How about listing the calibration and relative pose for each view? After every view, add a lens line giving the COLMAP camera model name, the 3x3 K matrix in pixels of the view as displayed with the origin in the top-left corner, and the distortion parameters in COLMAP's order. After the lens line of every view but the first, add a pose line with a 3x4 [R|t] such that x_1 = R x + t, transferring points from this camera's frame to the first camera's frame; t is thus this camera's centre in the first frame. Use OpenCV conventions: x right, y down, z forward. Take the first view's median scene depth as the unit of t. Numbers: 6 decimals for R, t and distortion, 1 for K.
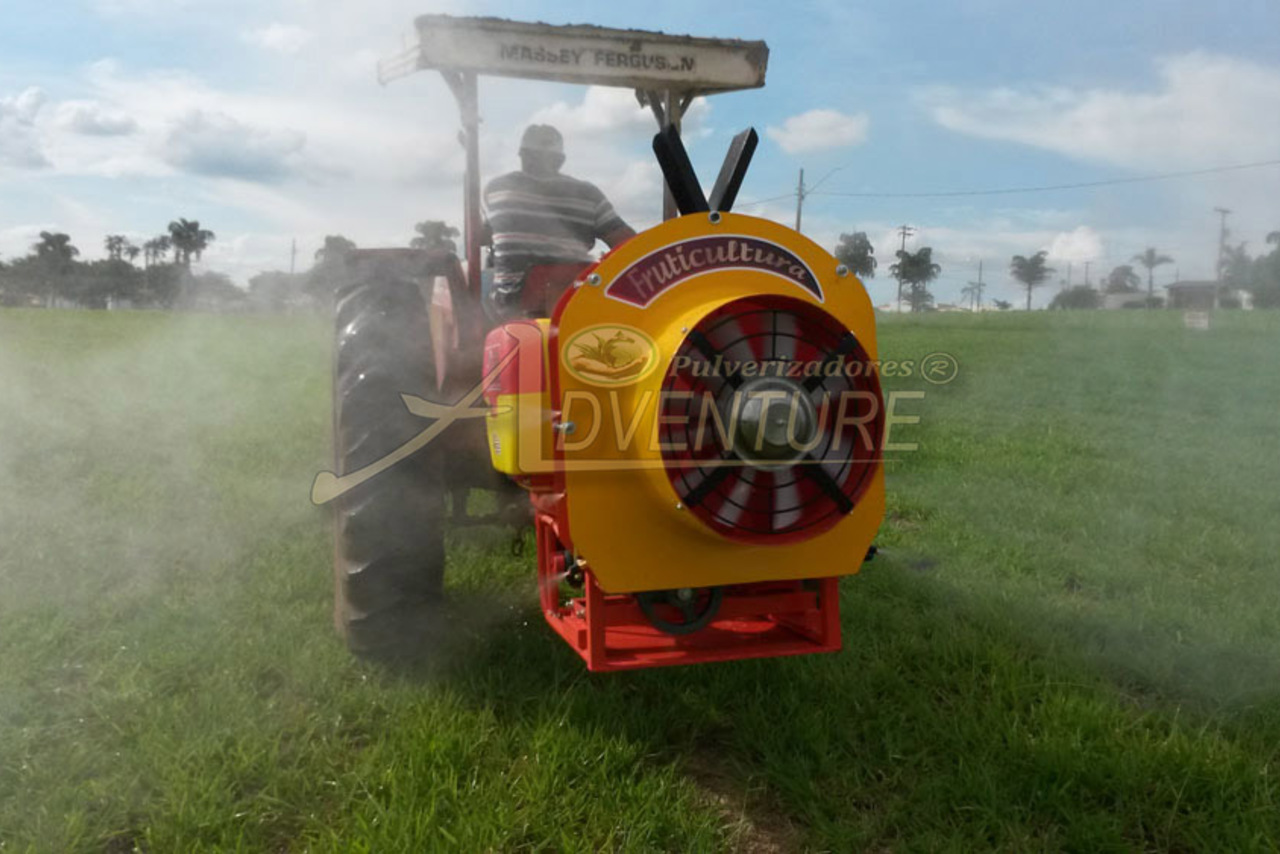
lens RADIAL K [[1280.3, 0, 617.7], [0, 1280.3, 434.4], [0, 0, 1]] dist [0.064902, 0.000000]
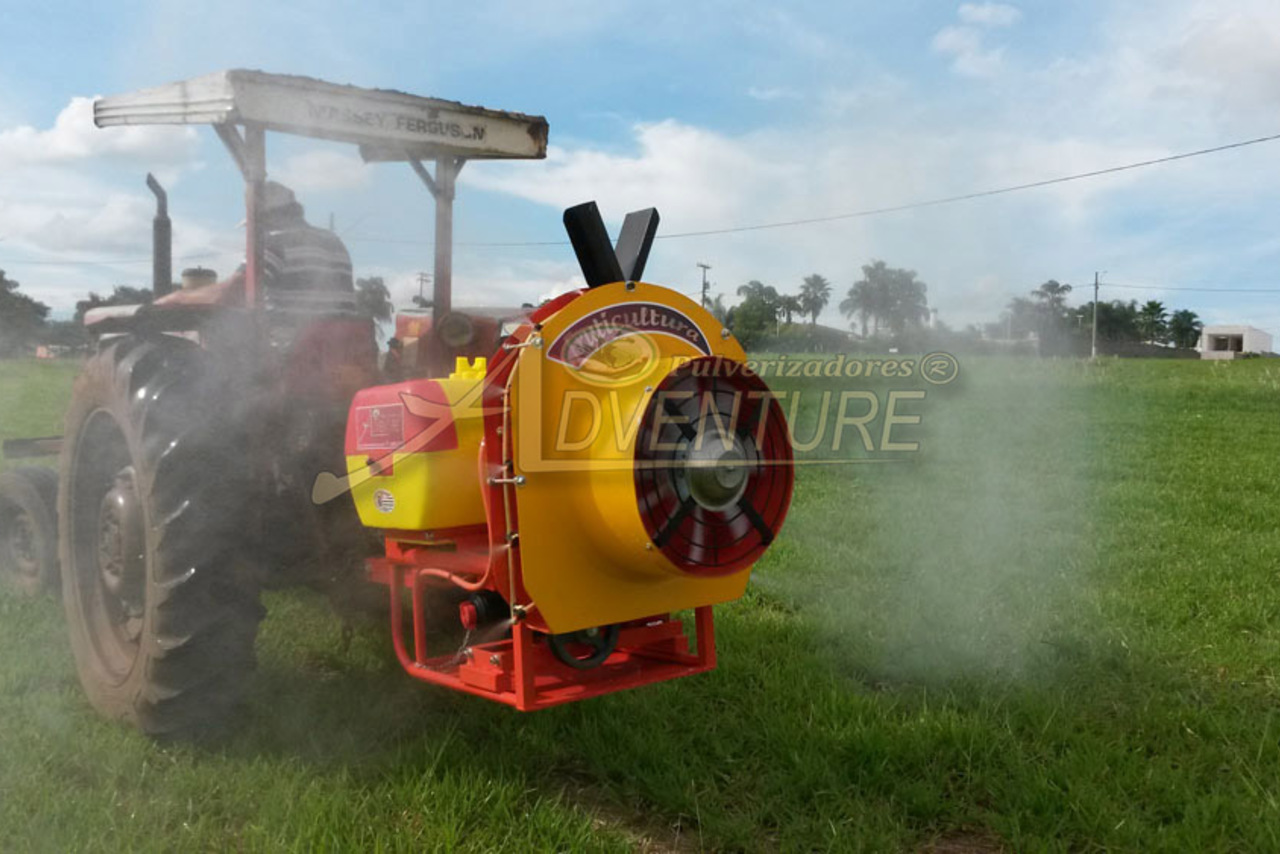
lens RADIAL K [[1316.4, 0, 633.4], [0, 1316.4, 426.4], [0, 0, 1]] dist [0.053304, 0.000000]
pose [[0.916888, -0.026840, 0.398242, -0.280676], [0.043322, 0.998534, -0.032445, -0.007757], [-0.396787, 0.047001, 0.916706, -0.032272]]
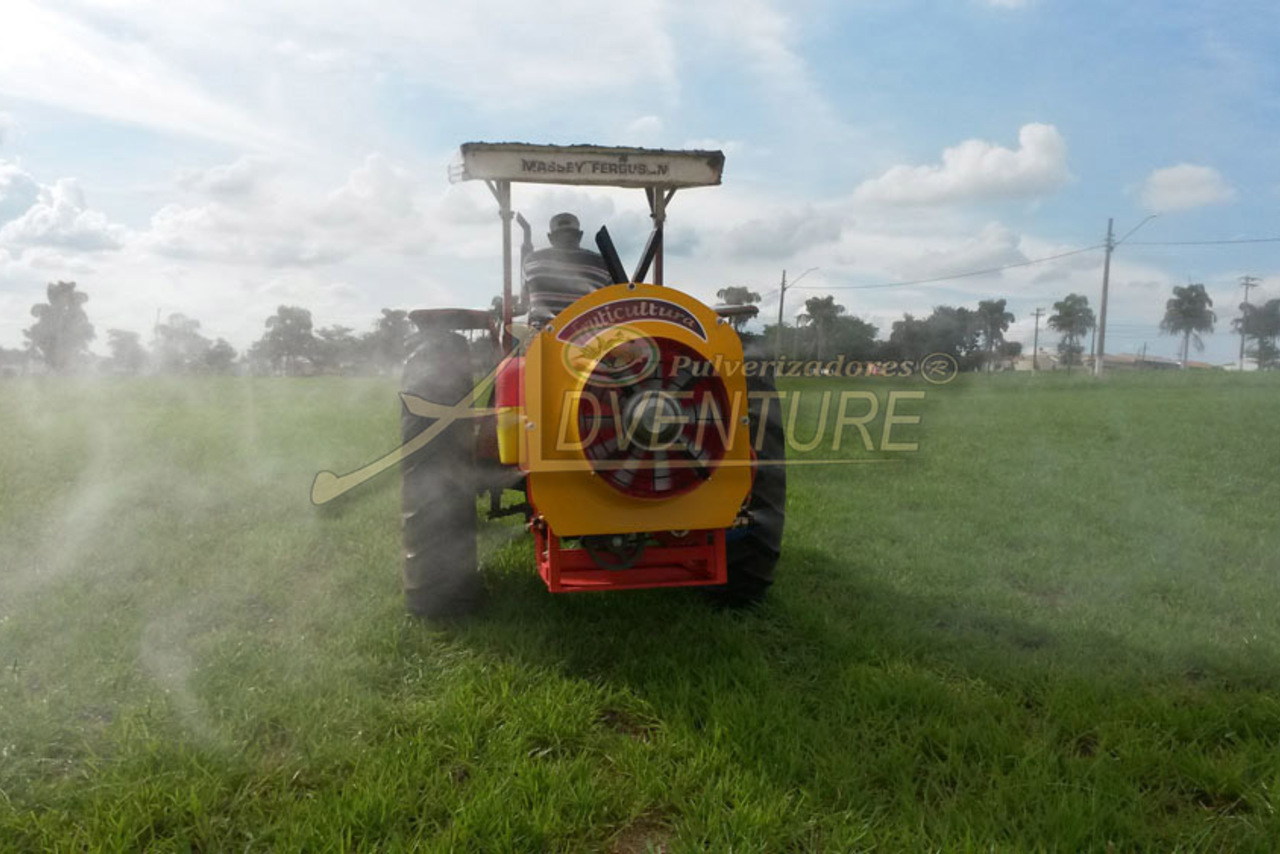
lens RADIAL K [[1316.4, 0, 638.8], [0, 1316.4, 423.5], [0, 0, 1]] dist [0.053304, 0.000000]
pose [[0.994849, -0.006082, -0.101184, 0.176671], [0.001117, 0.998796, -0.049053, 0.048864], [0.101360, 0.048687, 0.993658, -0.384752]]
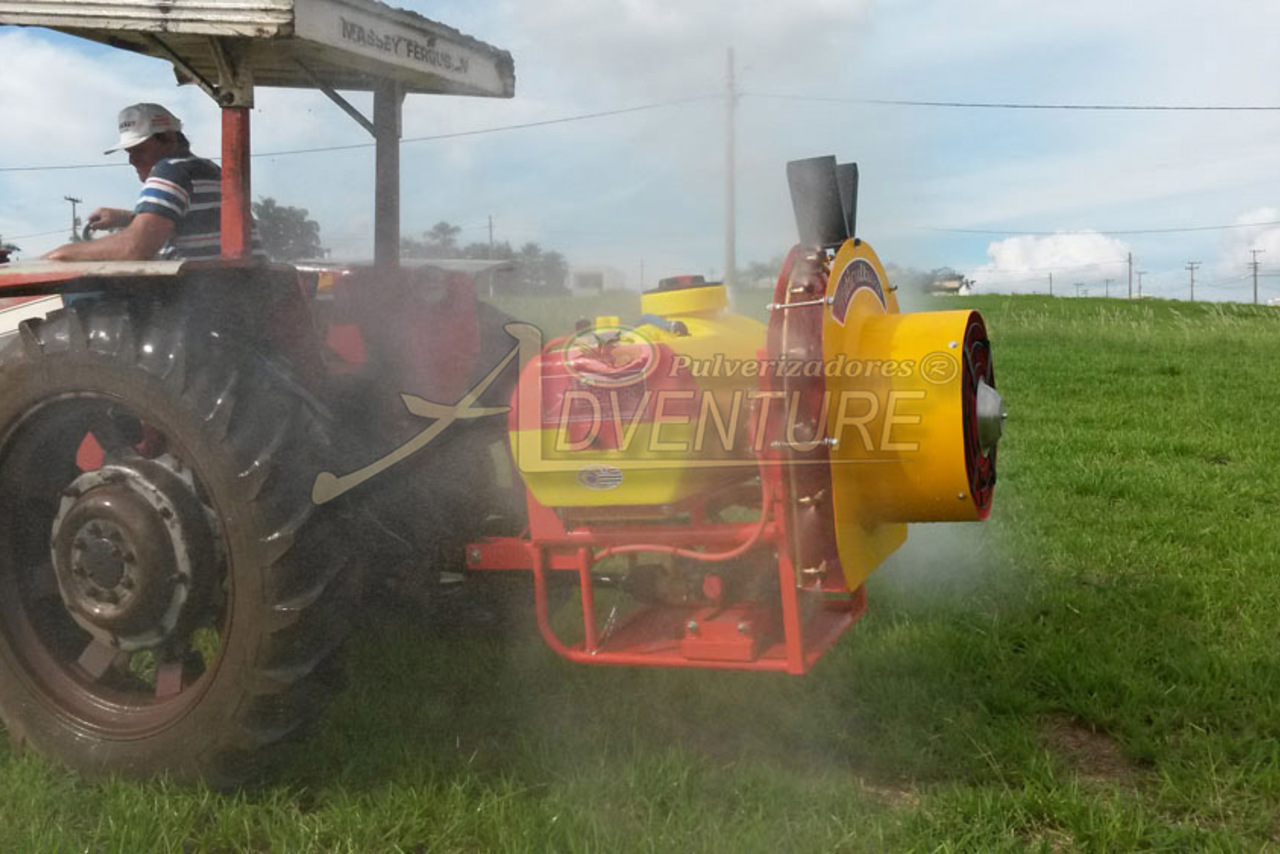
lens RADIAL K [[1316.4, 0, 643.0], [0, 1316.4, 422.3], [0, 0, 1]] dist [0.053304, 0.000000]
pose [[0.610024, -0.096498, 0.786485, -0.694075], [0.097529, 0.994154, 0.046330, -0.061159], [-0.786358, 0.048443, 0.615869, 0.322124]]
